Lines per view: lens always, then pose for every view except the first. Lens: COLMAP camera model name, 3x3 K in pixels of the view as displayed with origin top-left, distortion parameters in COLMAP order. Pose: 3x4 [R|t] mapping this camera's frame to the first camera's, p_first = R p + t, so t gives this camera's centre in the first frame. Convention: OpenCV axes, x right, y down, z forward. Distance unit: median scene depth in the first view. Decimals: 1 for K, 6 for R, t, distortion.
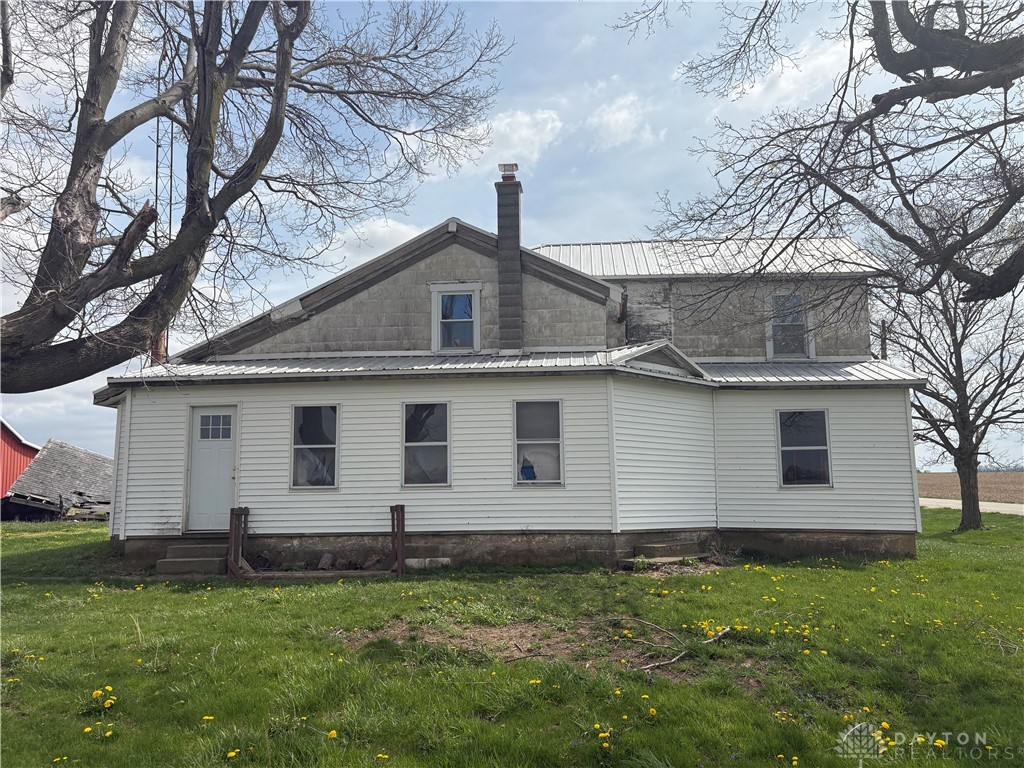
lens RADIAL K [[790.8, 0, 511.4], [0, 790.8, 387.3], [0, 0, 1]] dist [0.020191, 0.001304]
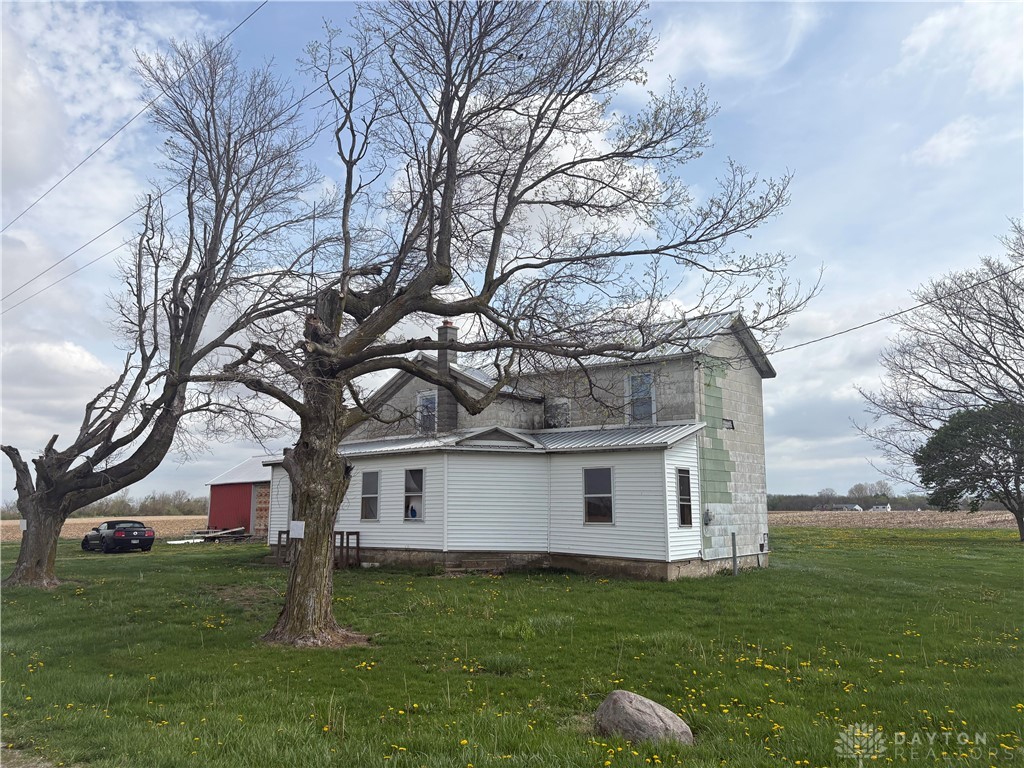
lens RADIAL K [[790.8, 0, 513.2], [0, 790.8, 382.0], [0, 0, 1]] dist [0.020191, 0.001304]
pose [[0.785620, -0.095072, -0.611361, 1.219464], [0.067745, 0.995400, -0.067739, -0.037847], [0.614989, 0.011801, 0.788447, -0.172996]]
